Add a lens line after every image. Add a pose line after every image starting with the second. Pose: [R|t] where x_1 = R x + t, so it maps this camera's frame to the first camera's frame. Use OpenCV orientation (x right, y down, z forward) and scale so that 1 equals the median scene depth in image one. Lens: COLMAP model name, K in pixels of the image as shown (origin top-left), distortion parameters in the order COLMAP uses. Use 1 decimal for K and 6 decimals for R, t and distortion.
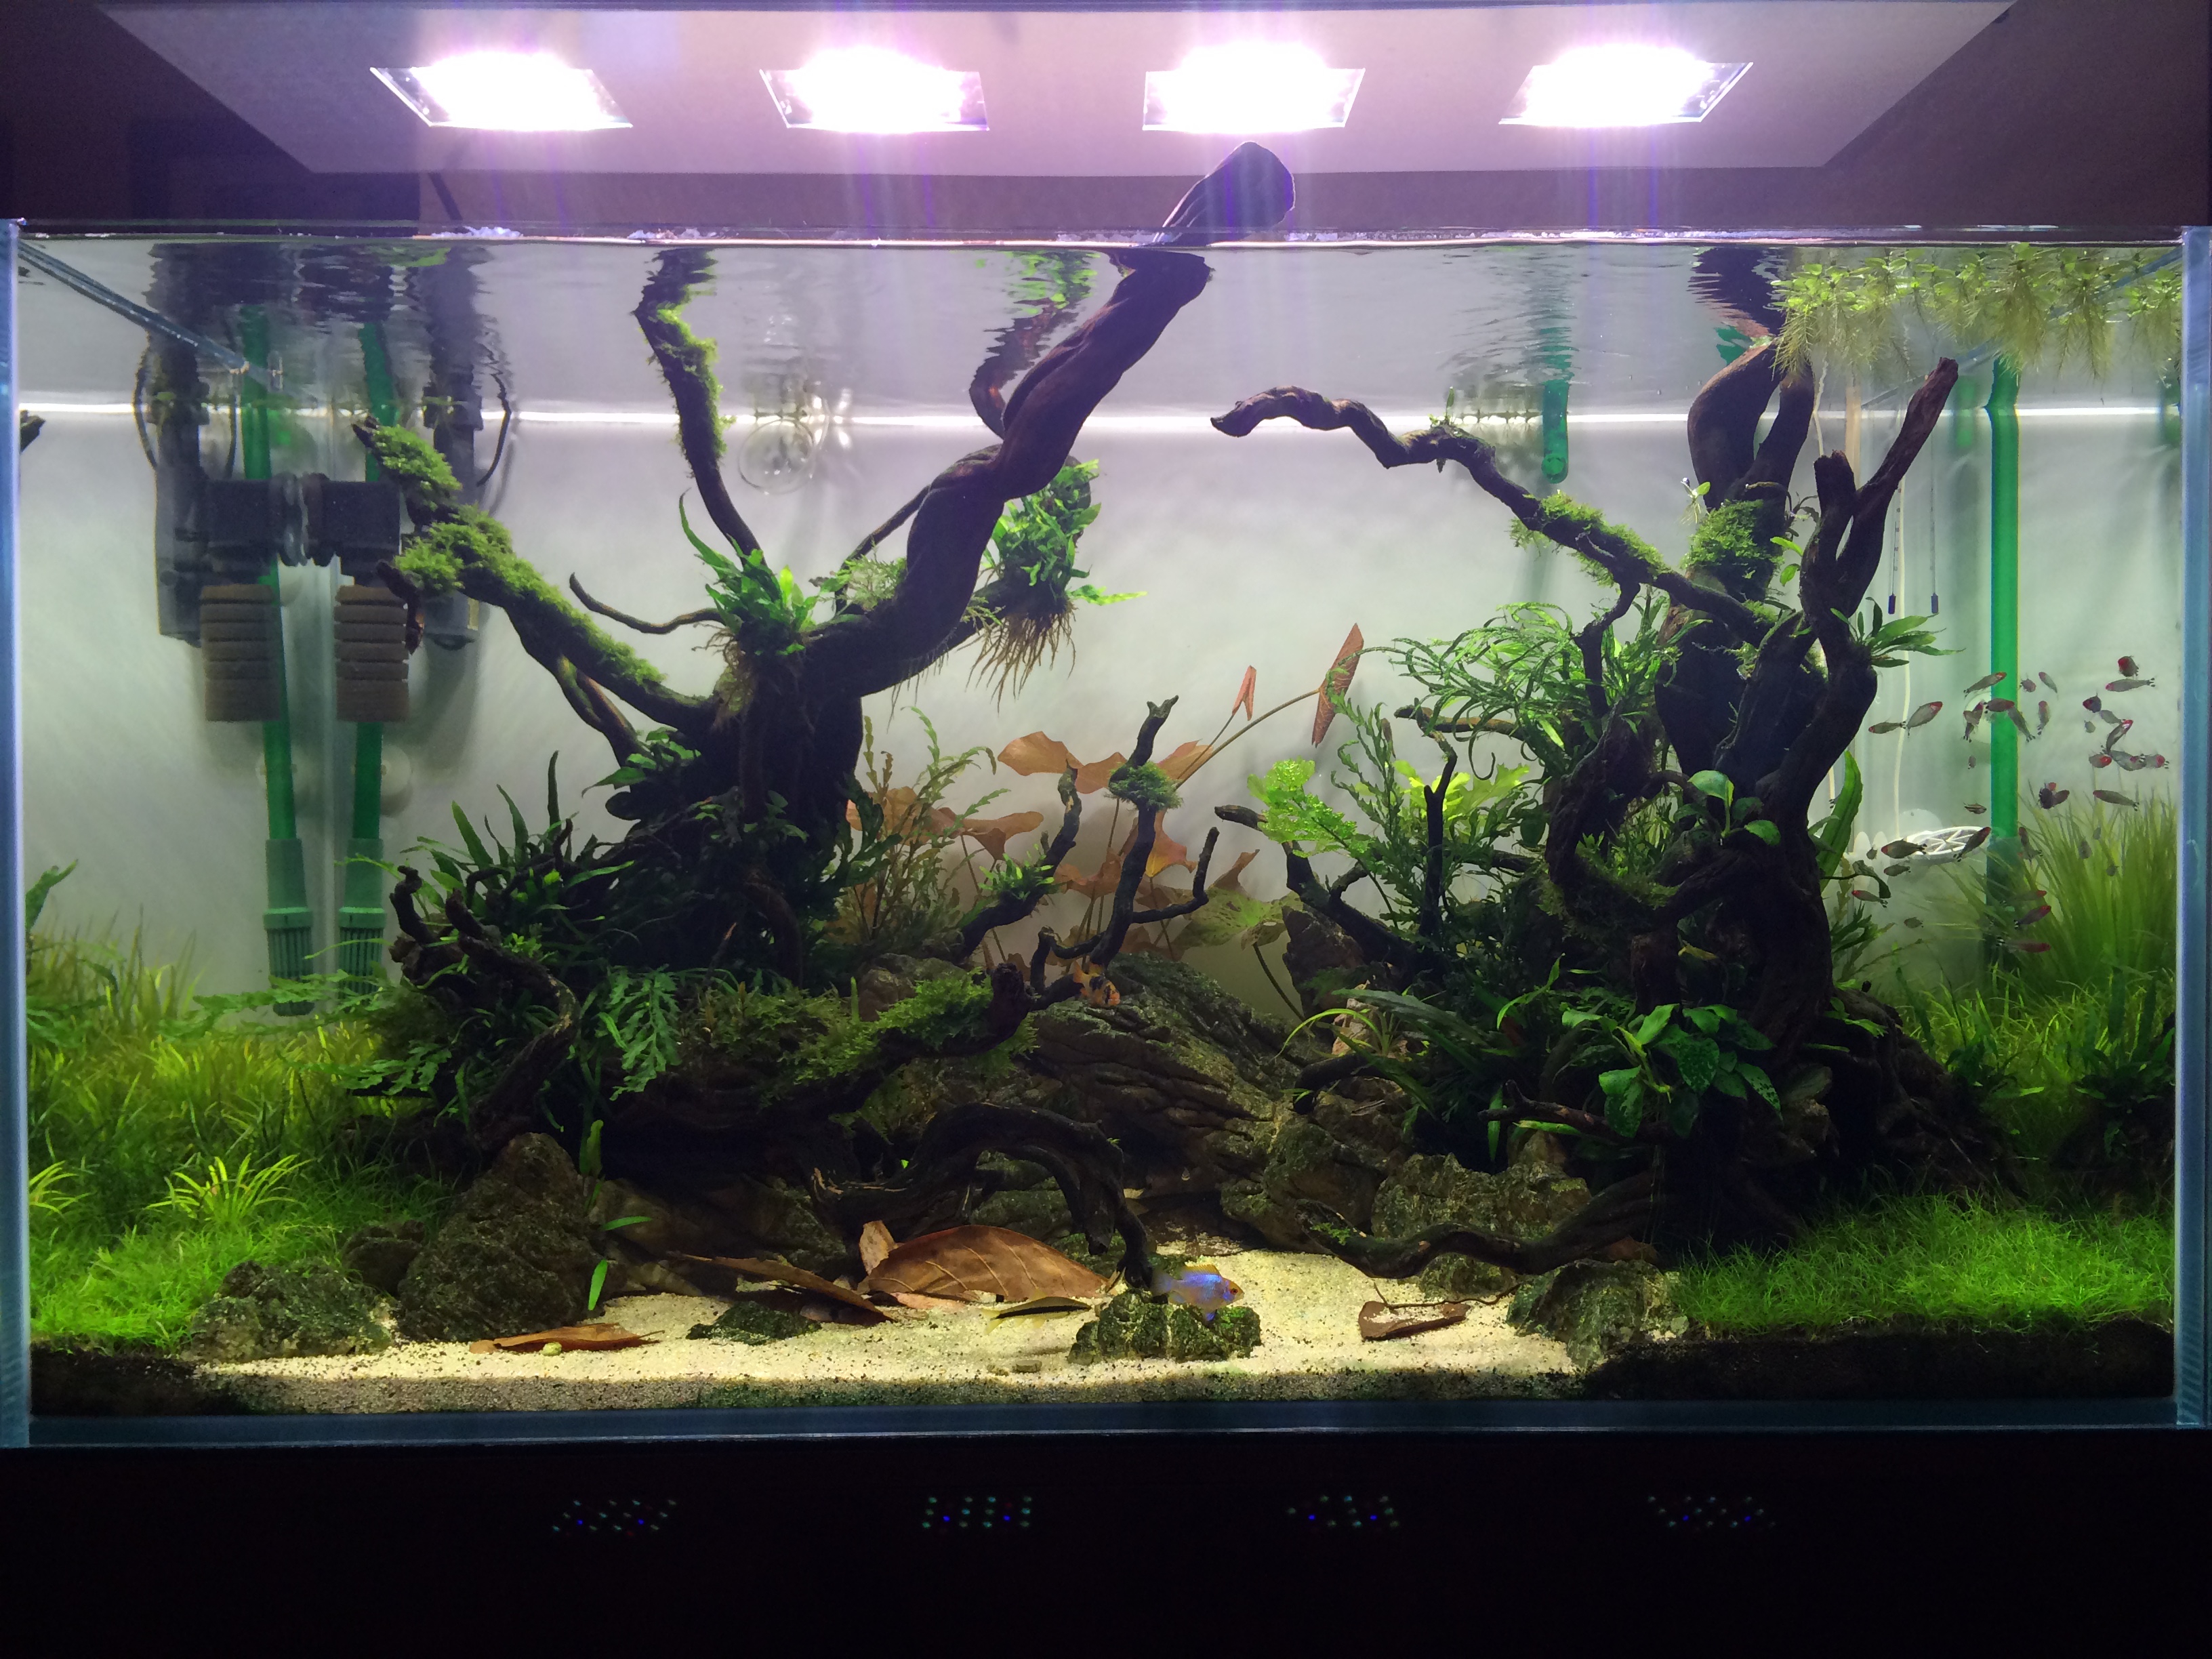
lens RADIAL K [[1625.1, 0, 1106.1], [0, 1625.1, 805.9], [0, 0, 1]] dist [0.011755, 0.005430]
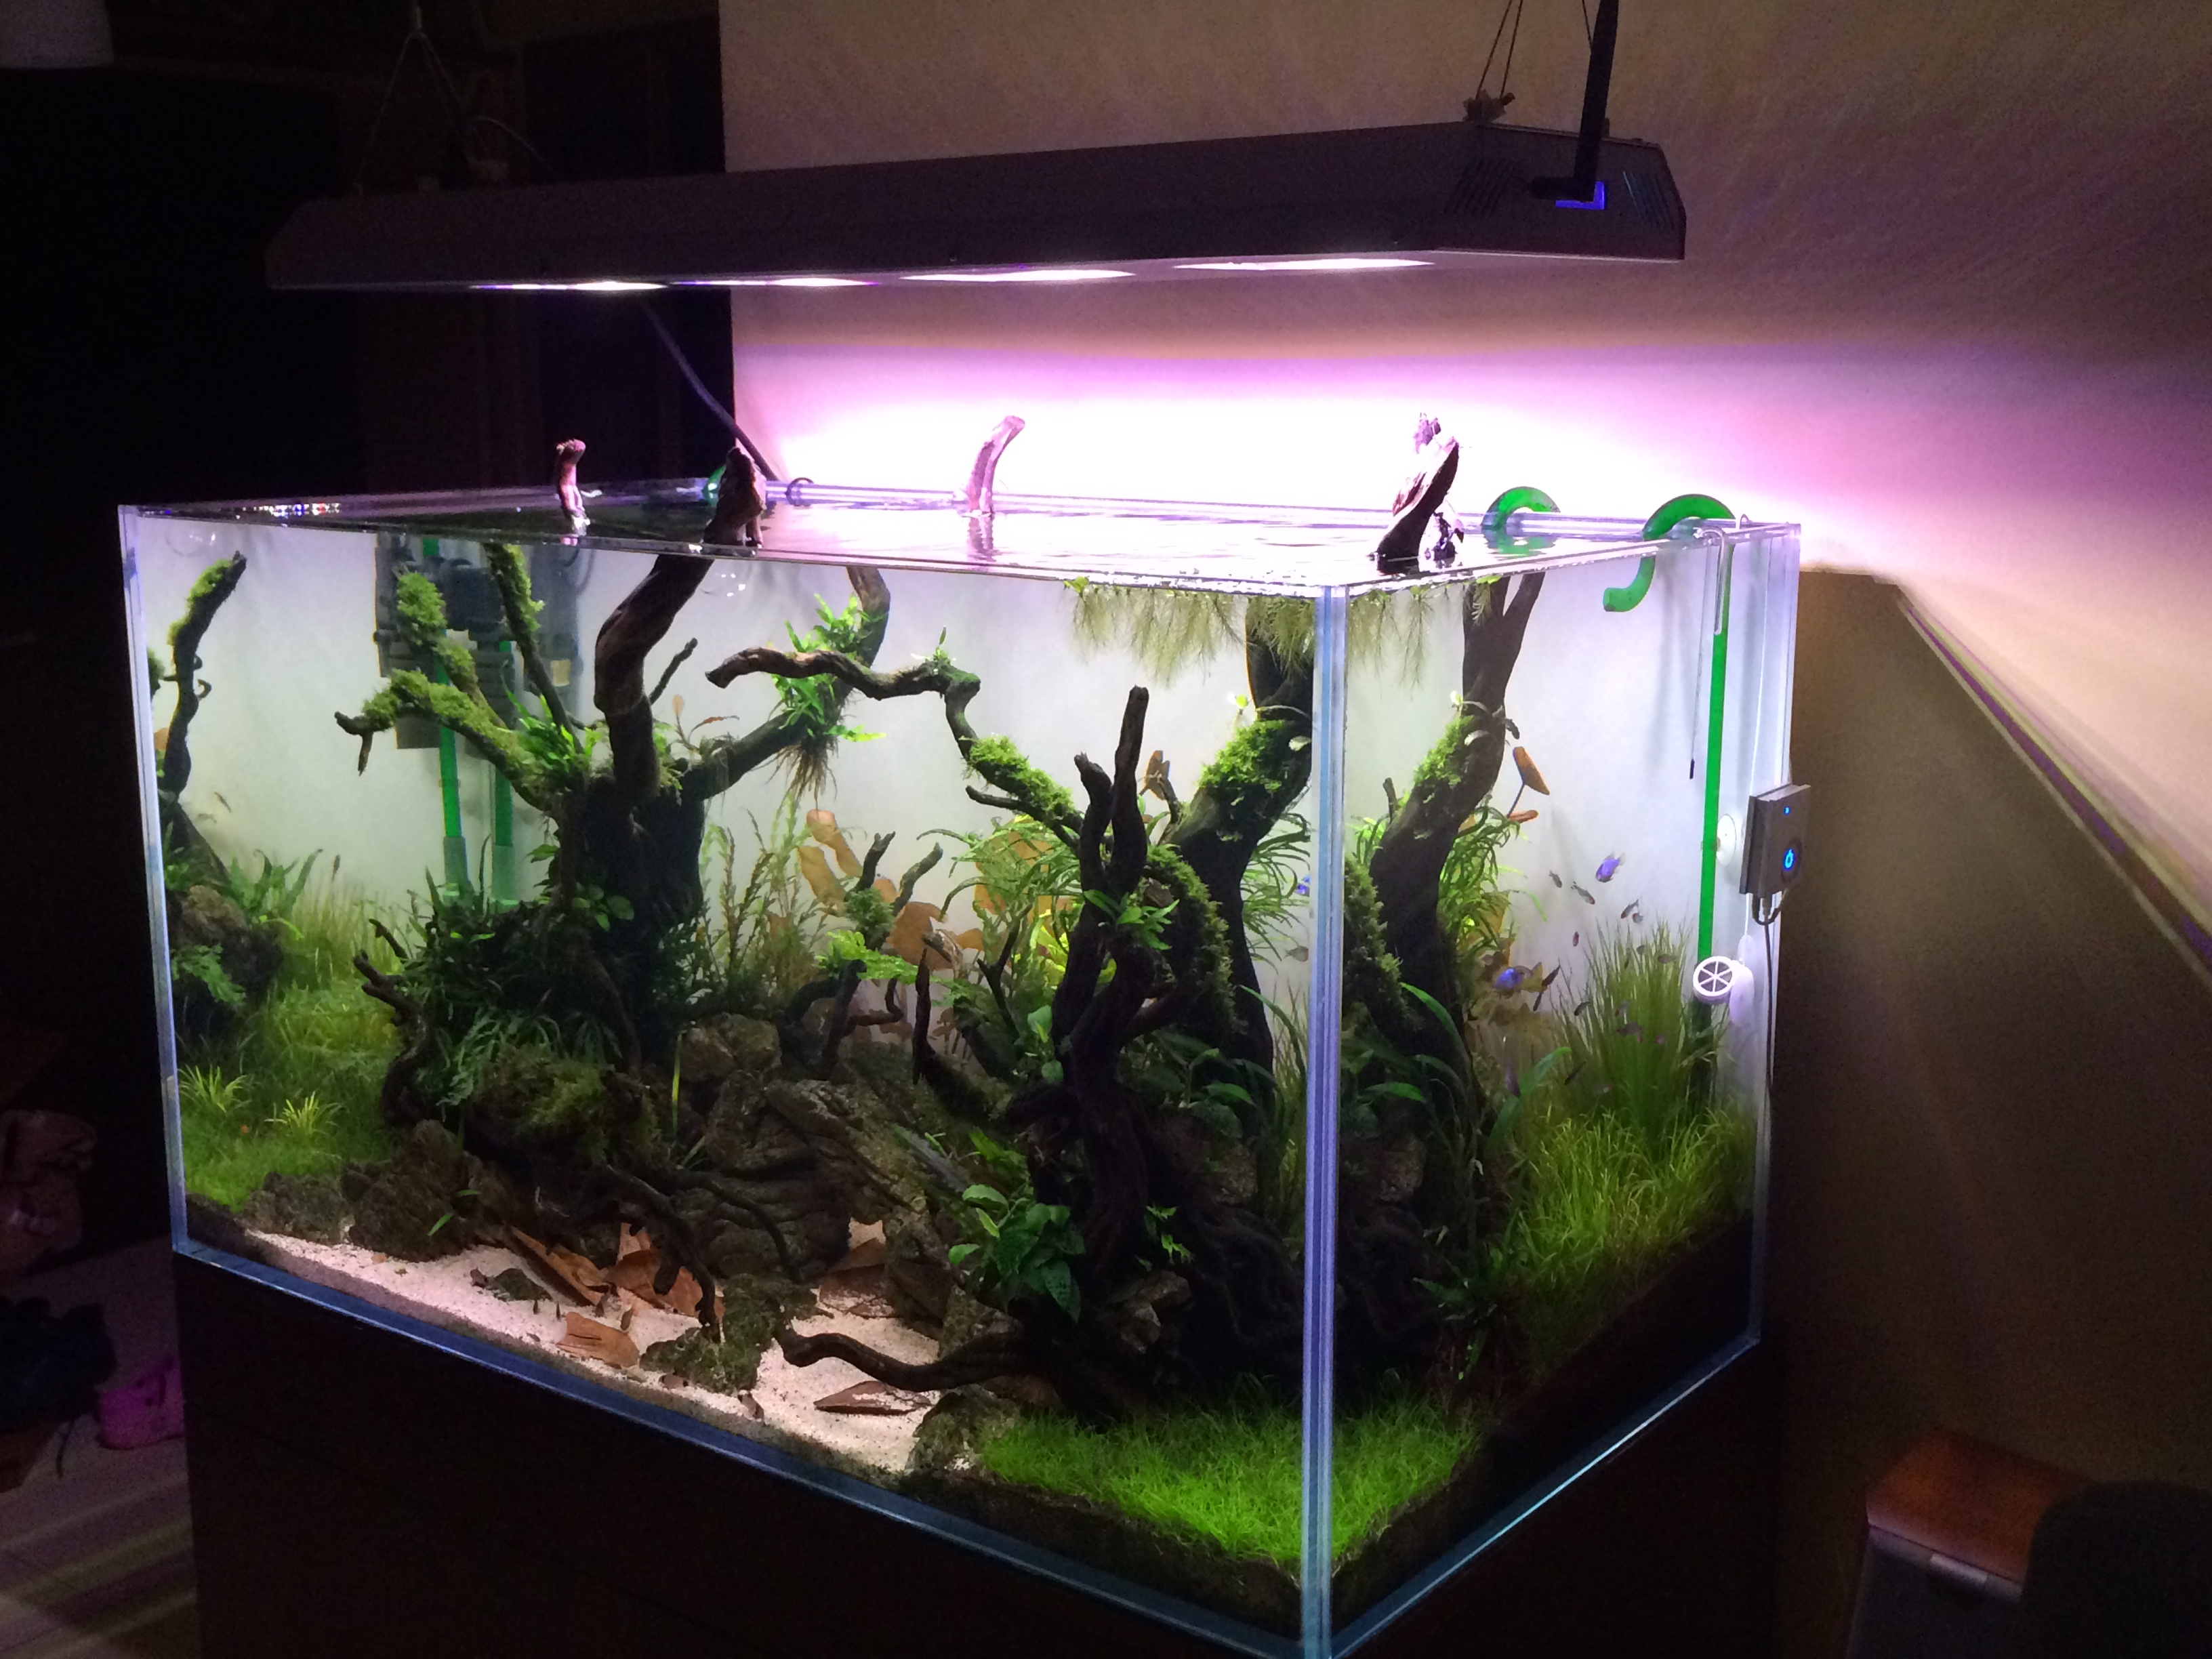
lens RADIAL K [[2505.3, 0, 1106.0], [0, 2505.3, 829.5], [0, 0, 1]] dist [-0.016333, -0.026489]
pose [[0.792555, 0.118024, -0.598270, 1.438972], [-0.010723, 0.983637, 0.179842, -0.460229], [0.609707, -0.136119, 0.780852, -0.310770]]
